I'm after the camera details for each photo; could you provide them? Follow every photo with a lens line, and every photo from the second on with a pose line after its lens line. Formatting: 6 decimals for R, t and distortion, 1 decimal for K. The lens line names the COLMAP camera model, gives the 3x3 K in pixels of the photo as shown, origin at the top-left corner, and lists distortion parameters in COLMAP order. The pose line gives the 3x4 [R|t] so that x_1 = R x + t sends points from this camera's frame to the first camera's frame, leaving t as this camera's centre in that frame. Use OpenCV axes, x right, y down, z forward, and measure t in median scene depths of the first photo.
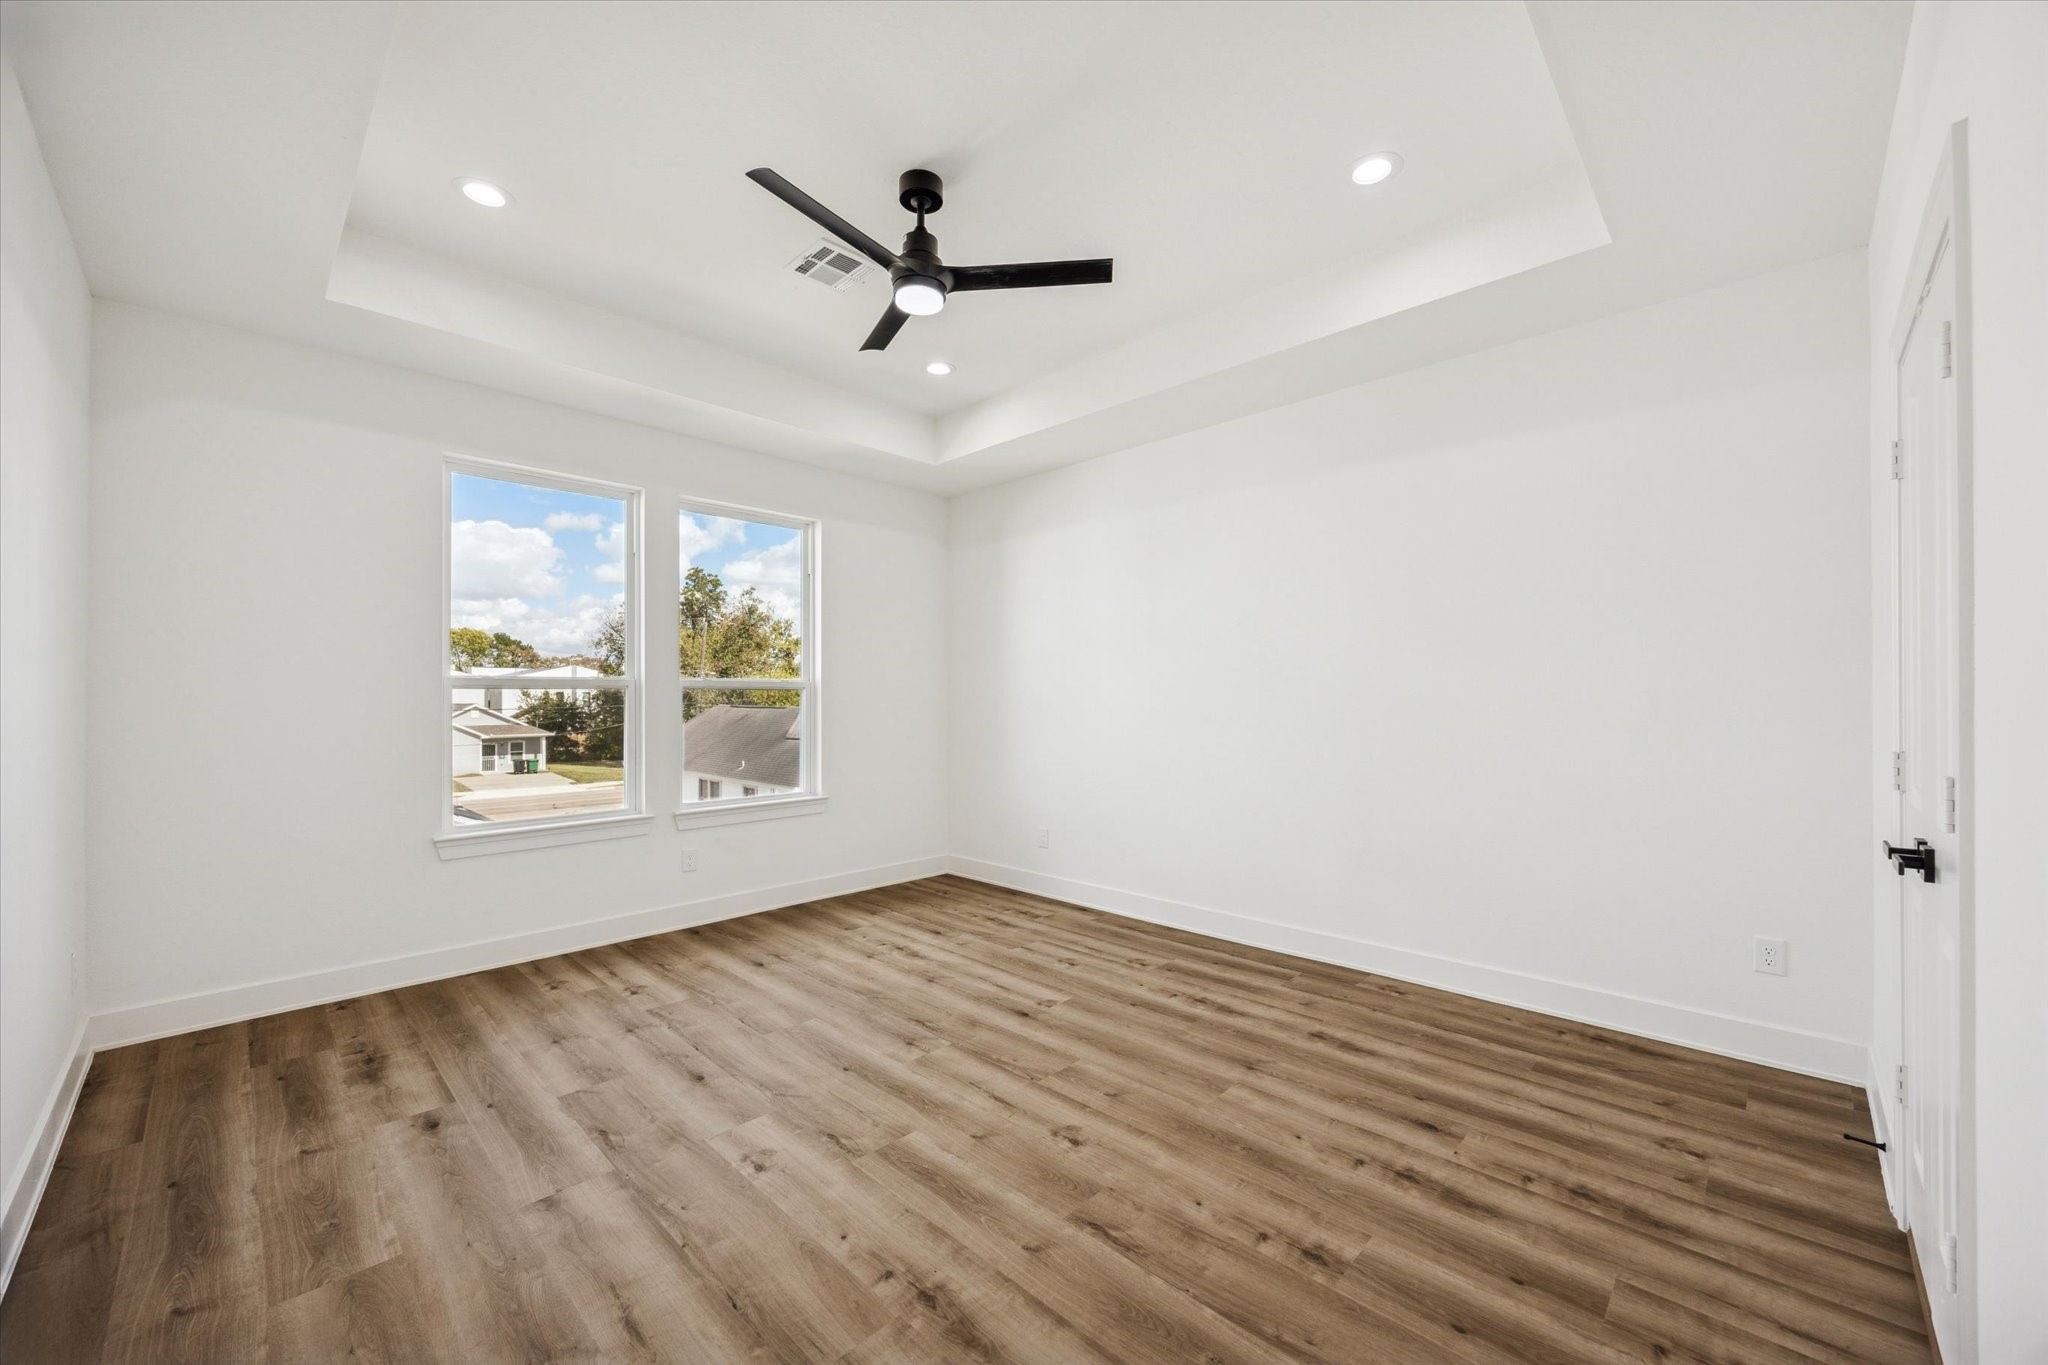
lens RADIAL K [[782.5, 0, 1030.7], [0, 782.5, 681.3], [0, 0, 1]] dist [-0.000576, 0.000066]
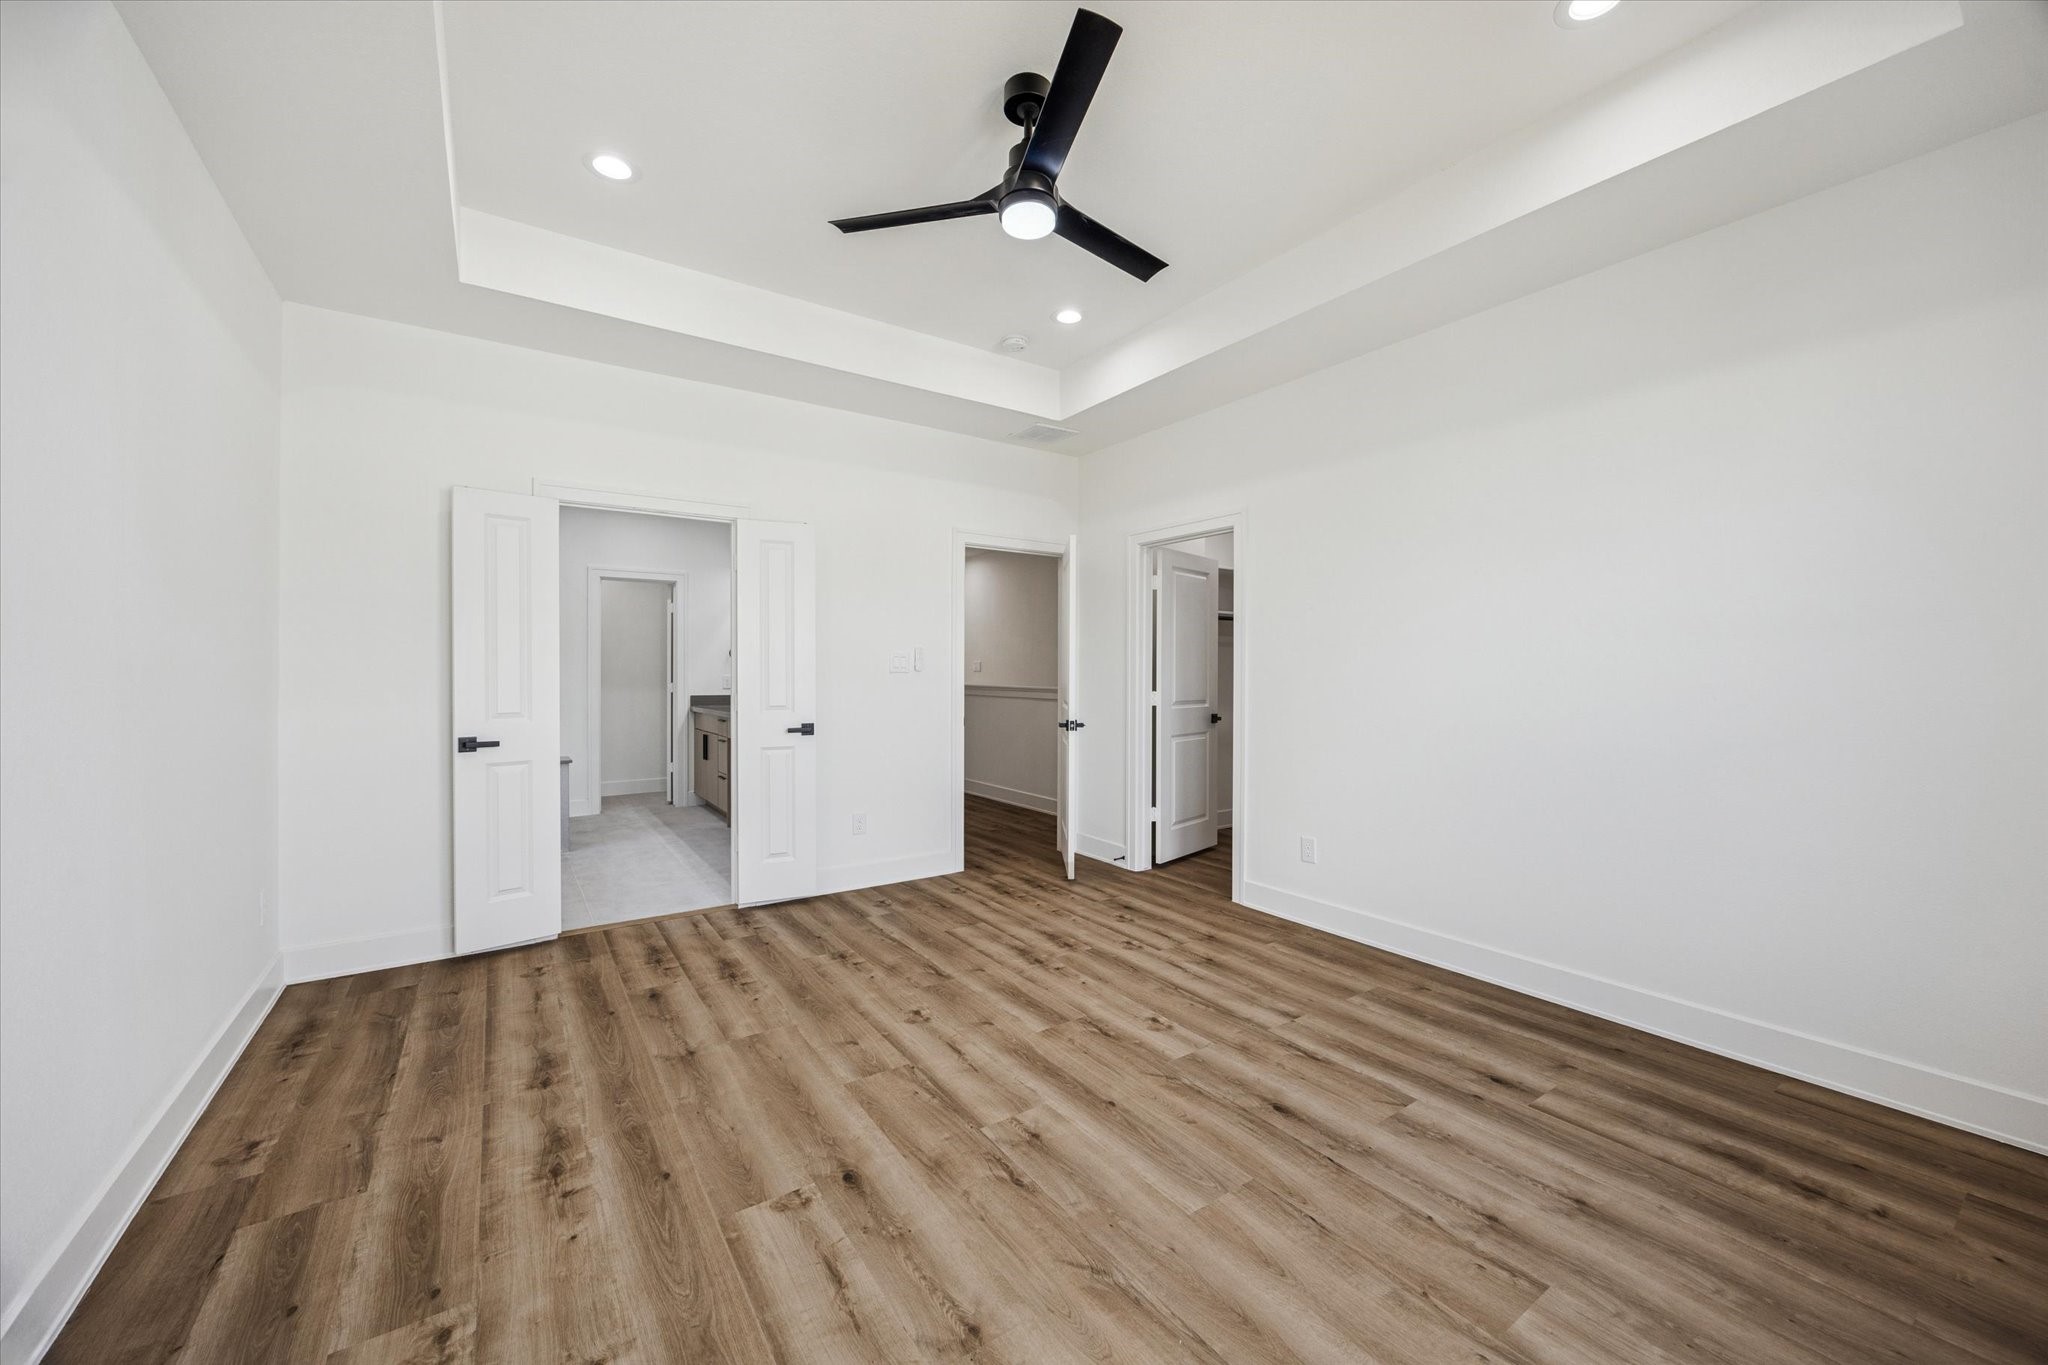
lens RADIAL K [[782.5, 0, 1030.7], [0, 782.5, 681.3], [0, 0, 1]] dist [-0.000576, 0.000066]
pose [[-0.980071, 0.002829, 0.198629, -0.333075], [0.000681, 0.999941, -0.010883, 0.048716], [-0.198648, -0.010531, -0.980014, 1.930776]]
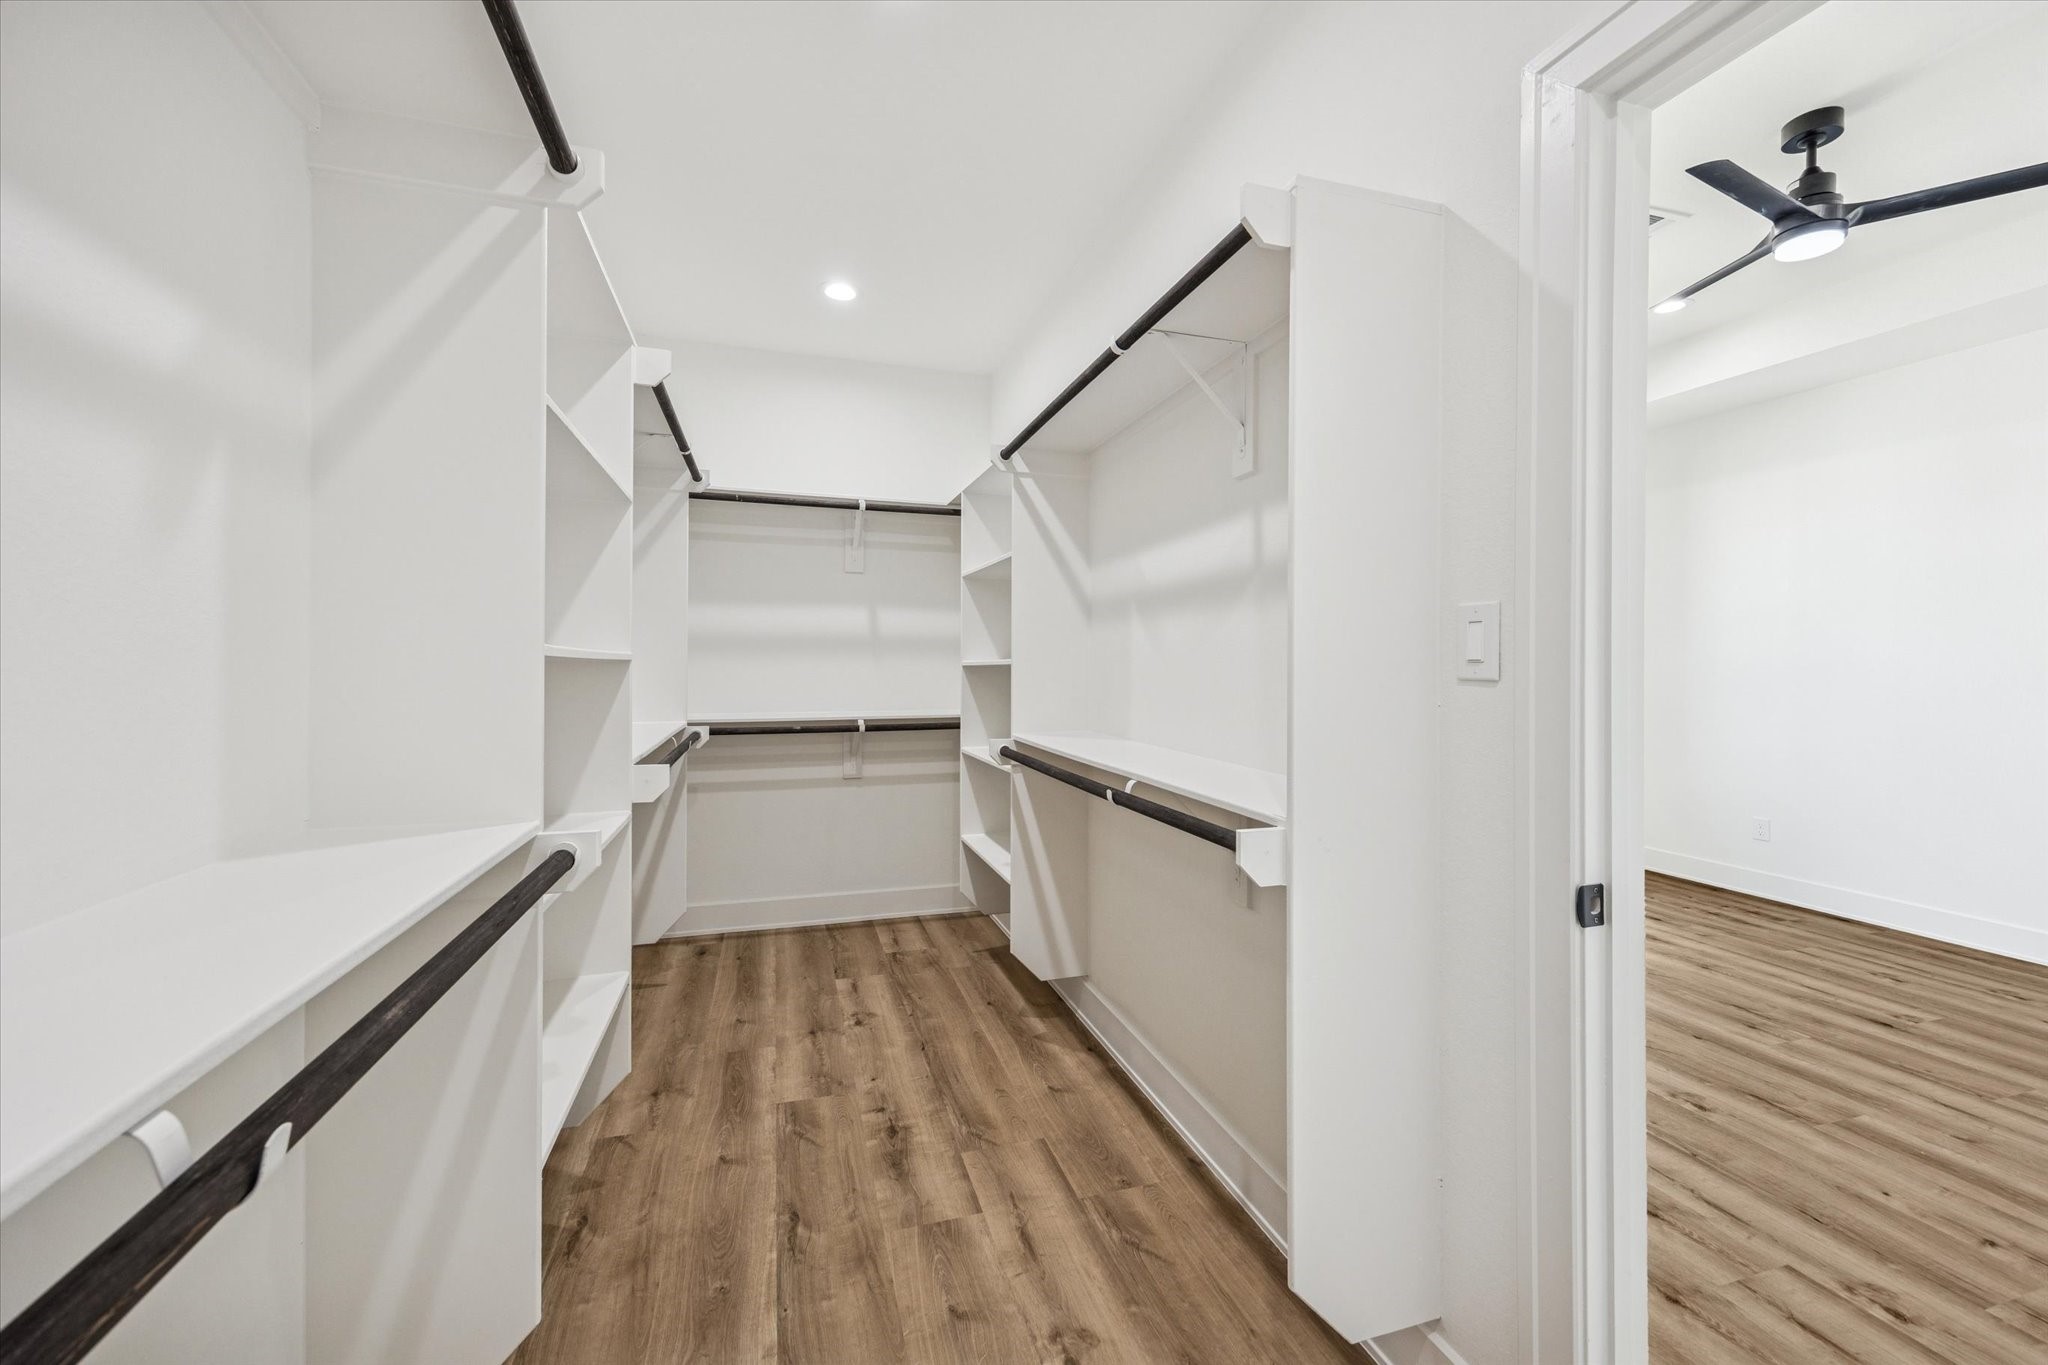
lens RADIAL K [[809.7, 0, 1021.5], [0, 809.7, 660.8], [0, 0, 1]] dist [-0.000335, -0.000059]
pose [[0.871602, 0.003110, -0.490203, -0.504874], [0.005594, 0.999852, 0.016291, -0.009068], [0.490181, -0.016942, 0.871456, -0.334698]]
